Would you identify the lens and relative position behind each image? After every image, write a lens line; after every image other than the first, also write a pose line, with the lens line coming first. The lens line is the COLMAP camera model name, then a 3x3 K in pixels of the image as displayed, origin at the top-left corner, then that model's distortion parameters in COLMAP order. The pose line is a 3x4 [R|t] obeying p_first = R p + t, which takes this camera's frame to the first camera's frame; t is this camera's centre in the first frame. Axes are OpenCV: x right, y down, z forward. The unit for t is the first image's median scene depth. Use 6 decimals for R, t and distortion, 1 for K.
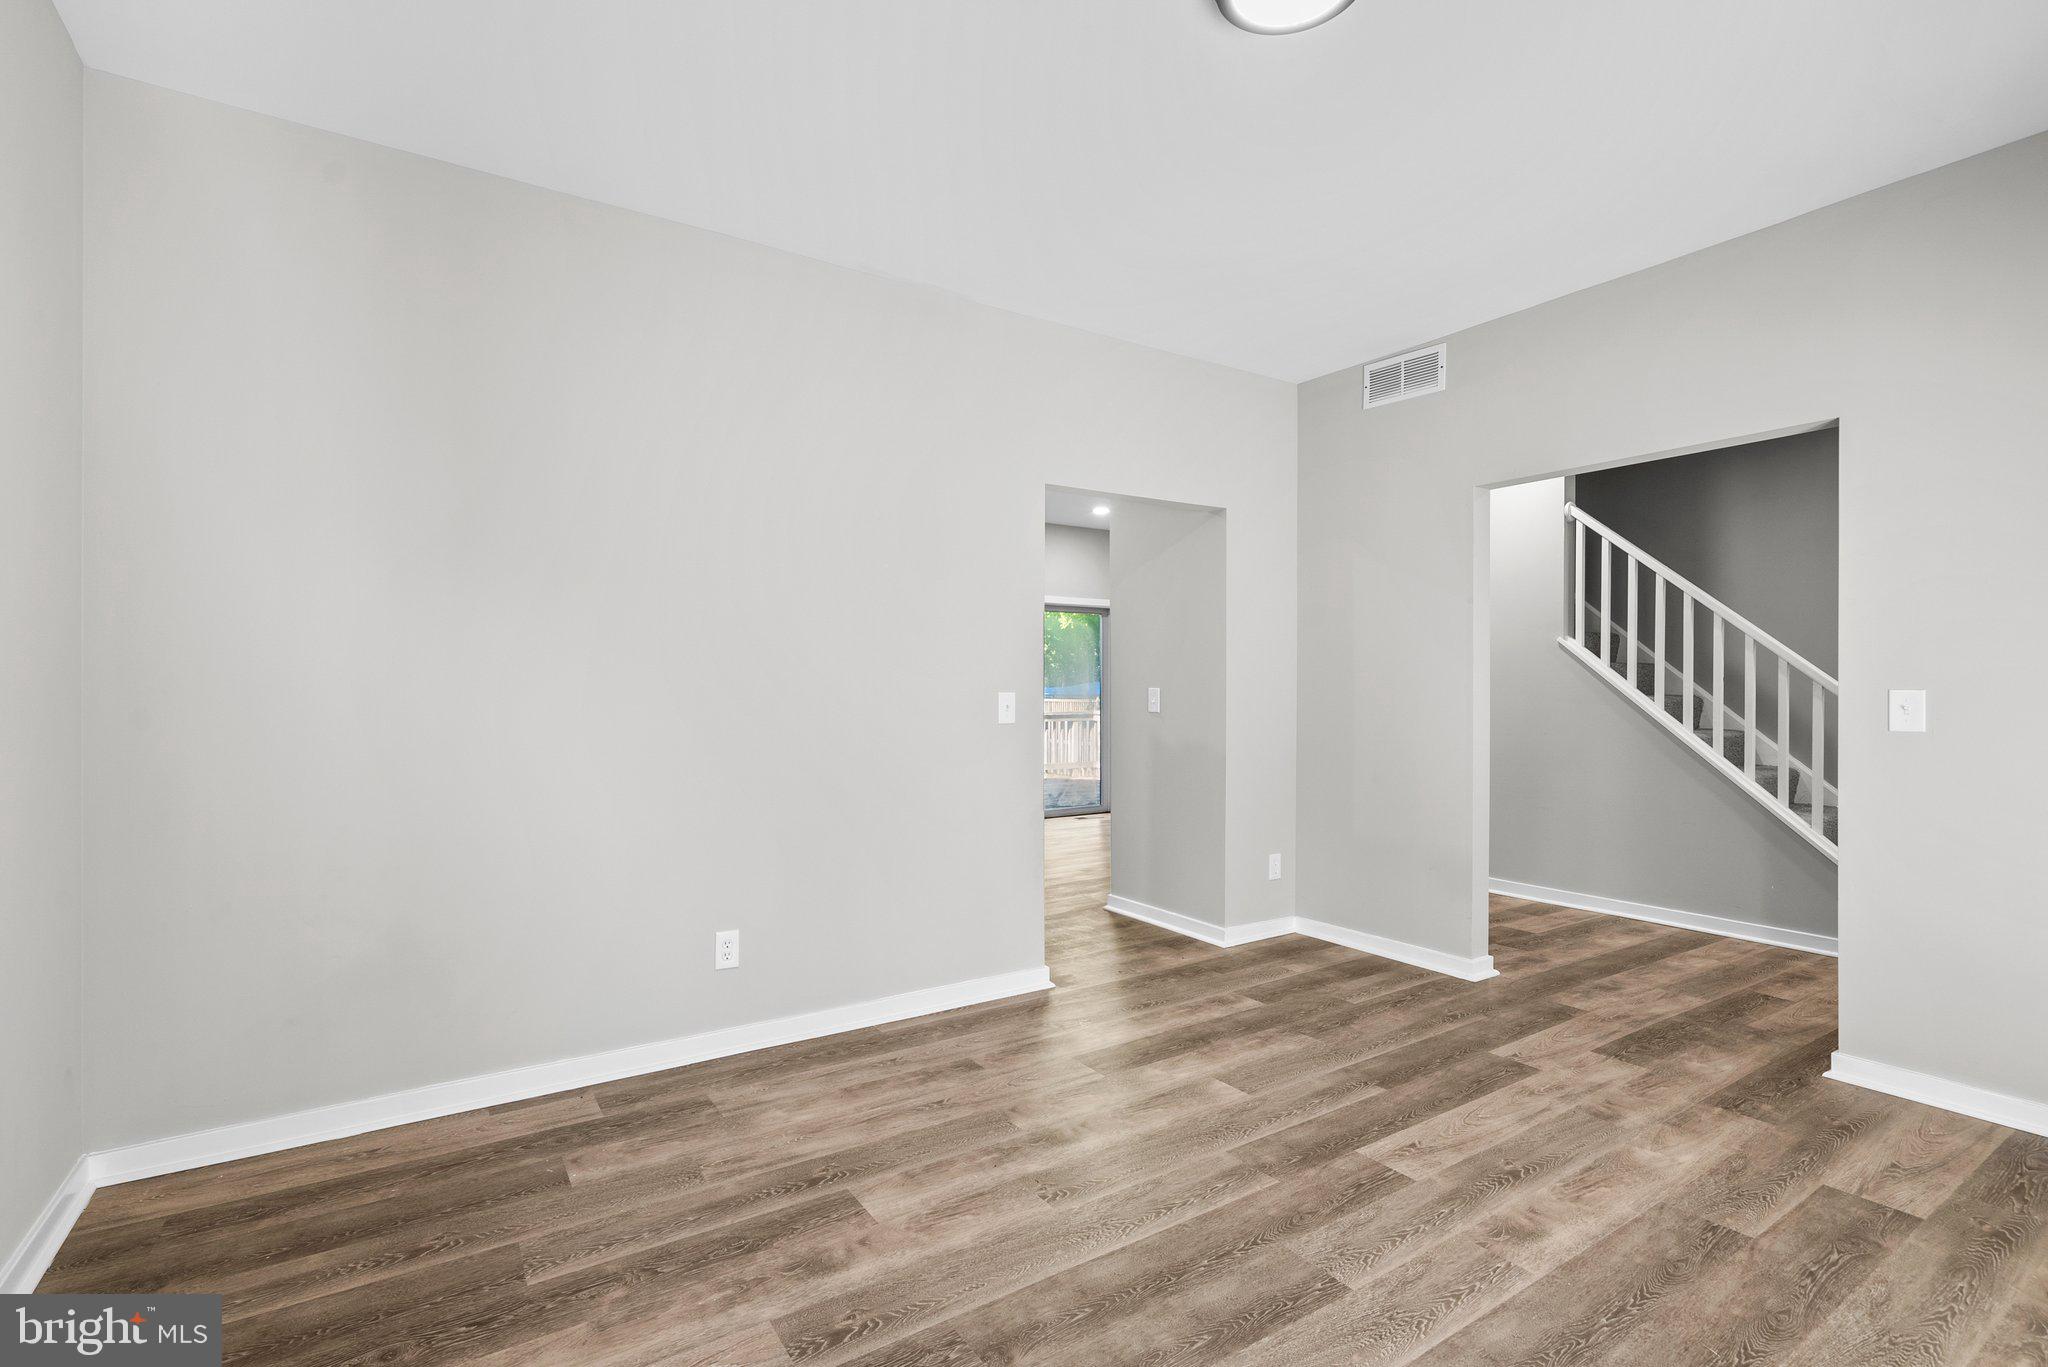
lens RADIAL K [[940.0, 0, 1007.2], [0, 940.0, 687.8], [0, 0, 1]] dist [-0.012135, 0.004140]
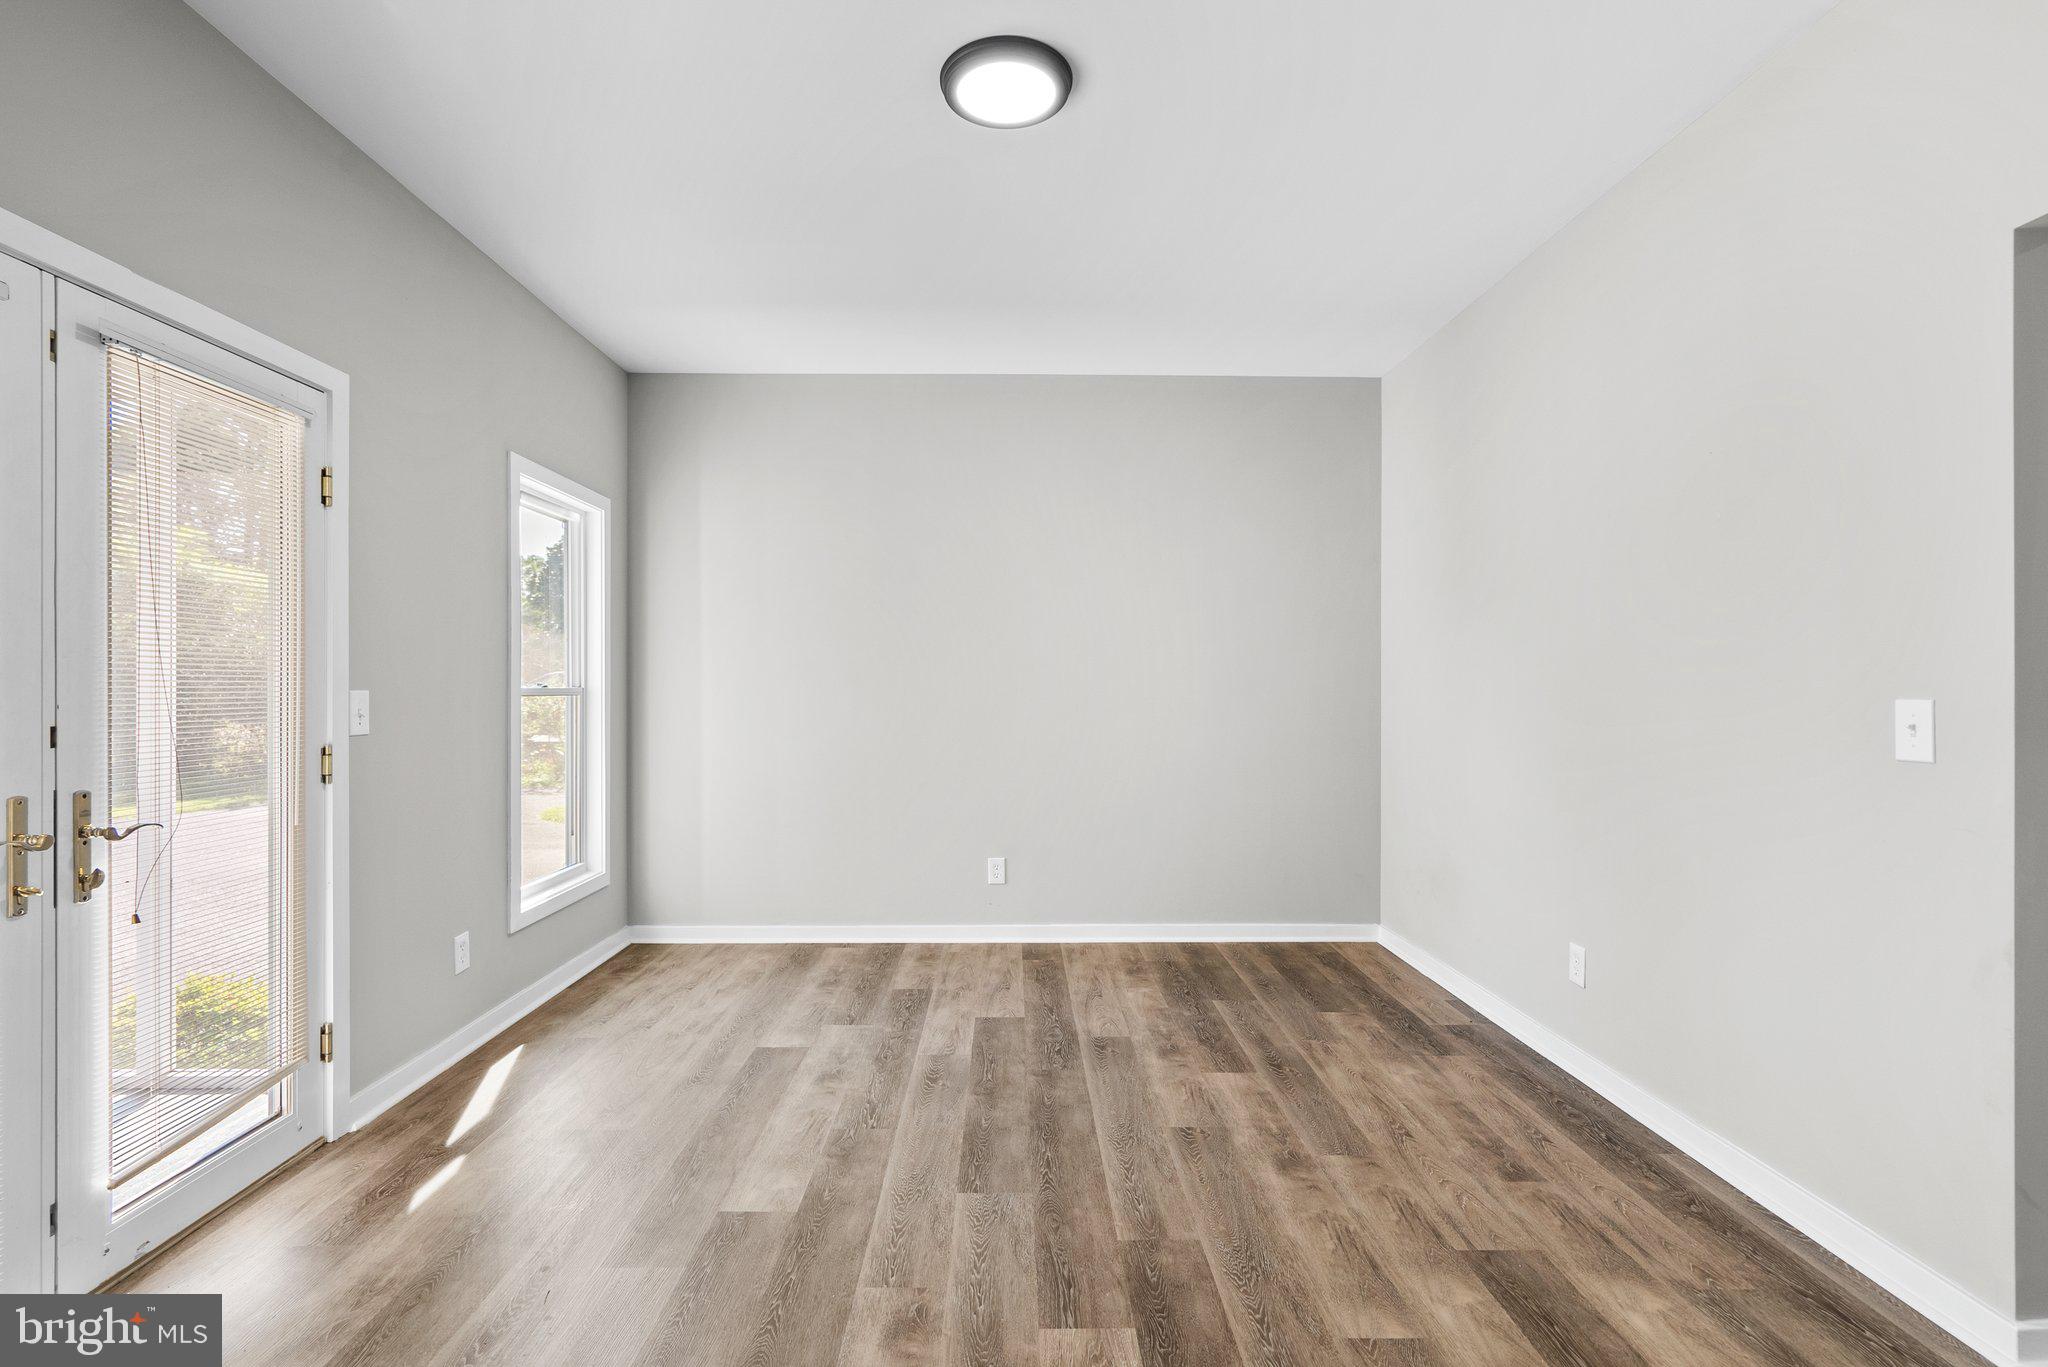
lens RADIAL K [[940.0, 0, 1012.1], [0, 940.0, 684.4], [0, 0, 1]] dist [-0.012135, 0.004140]
pose [[-0.535941, -0.003138, -0.844249, 1.086552], [-0.000530, 0.999994, -0.003381, -0.001691], [0.844255, -0.001365, -0.535940, 1.373887]]
